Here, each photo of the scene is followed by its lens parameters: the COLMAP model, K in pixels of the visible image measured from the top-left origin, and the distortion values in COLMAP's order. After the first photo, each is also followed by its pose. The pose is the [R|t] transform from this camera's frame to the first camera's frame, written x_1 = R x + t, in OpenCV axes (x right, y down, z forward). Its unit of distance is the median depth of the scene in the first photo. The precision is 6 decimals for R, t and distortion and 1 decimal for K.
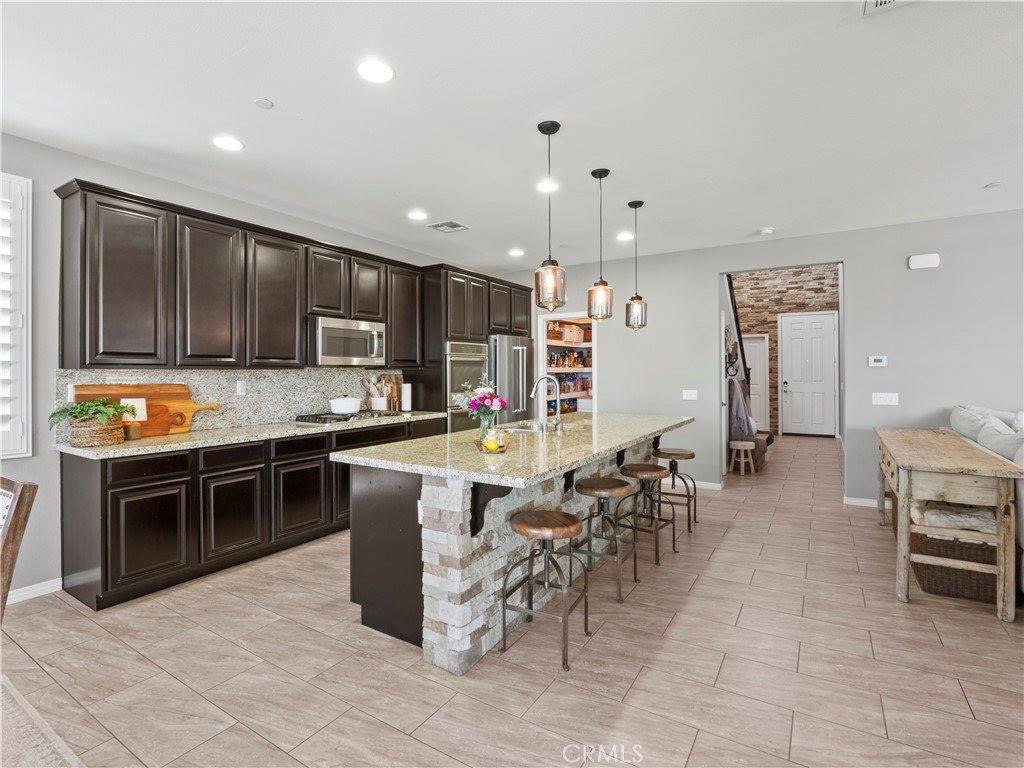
lens RADIAL K [[499.5, 0, 505.5], [0, 499.5, 377.6], [0, 0, 1]] dist [-0.010160, 0.000380]
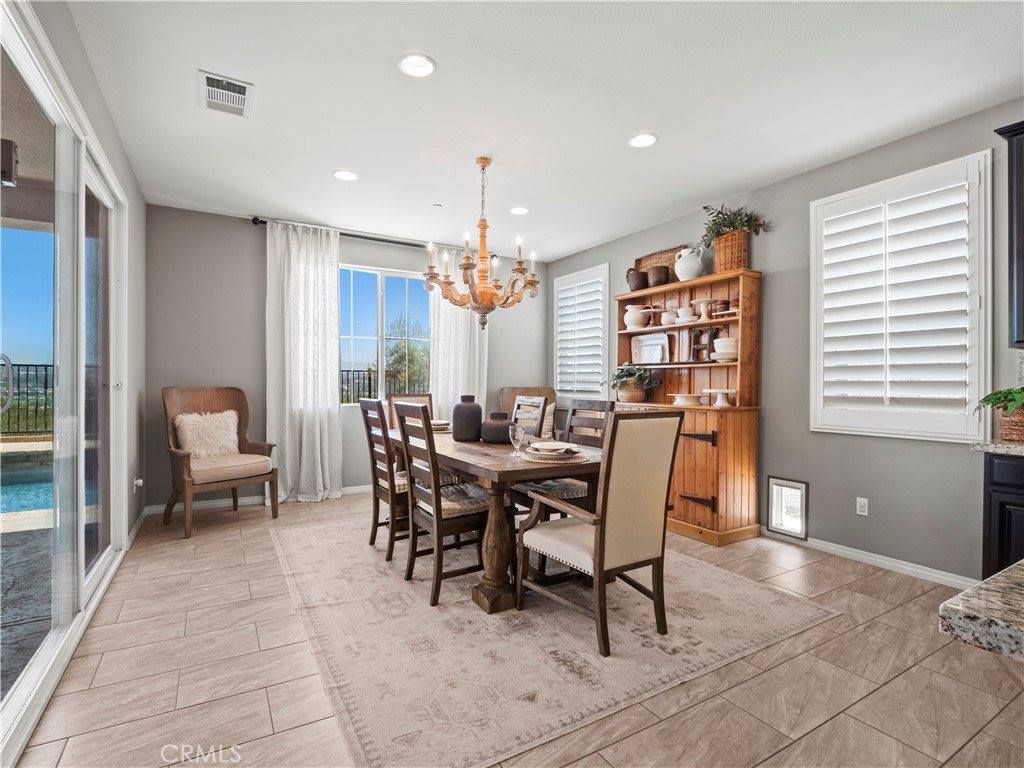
lens RADIAL K [[499.5, 0, 507.9], [0, 499.5, 385.8], [0, 0, 1]] dist [-0.010160, 0.000380]
pose [[-0.453841, 0.004862, -0.891069, 0.210450], [-0.005419, 0.999952, 0.008216, 0.029360], [0.891066, 0.008558, -0.453793, 0.427967]]
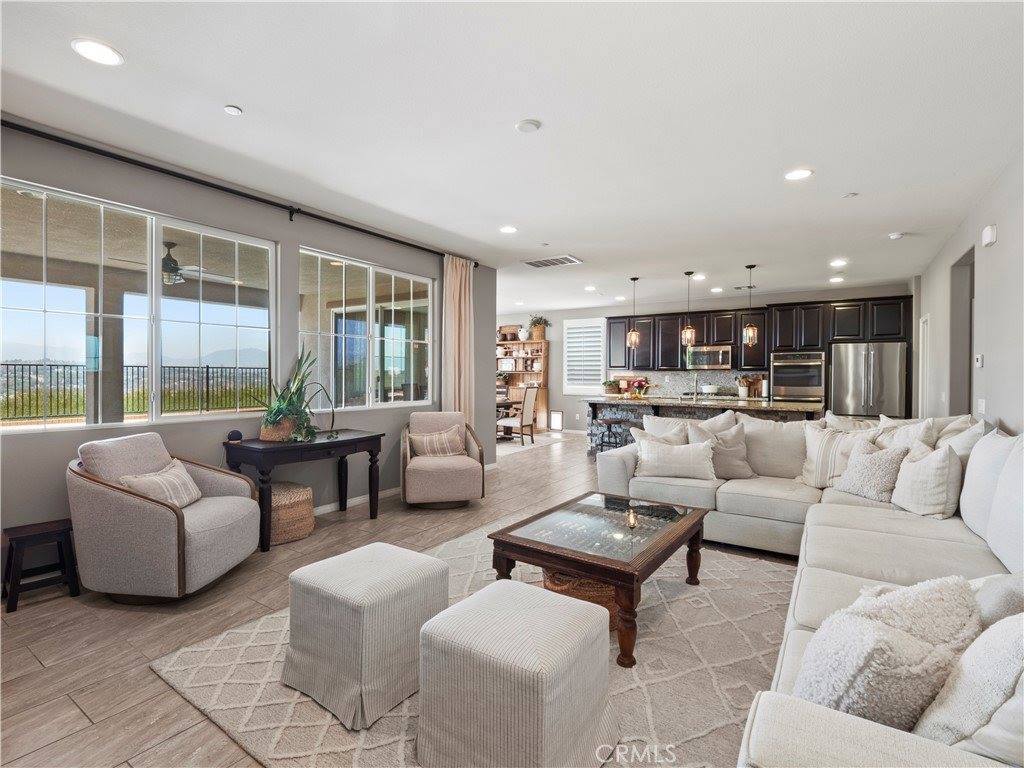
lens RADIAL K [[499.5, 0, 509.7], [0, 499.5, 379.3], [0, 0, 1]] dist [-0.010160, 0.000380]
pose [[-0.016085, 0.015231, -0.999755, 1.937593], [-0.006702, 0.999860, 0.015341, -0.010305], [0.999848, 0.006948, -0.015981, 0.253741]]
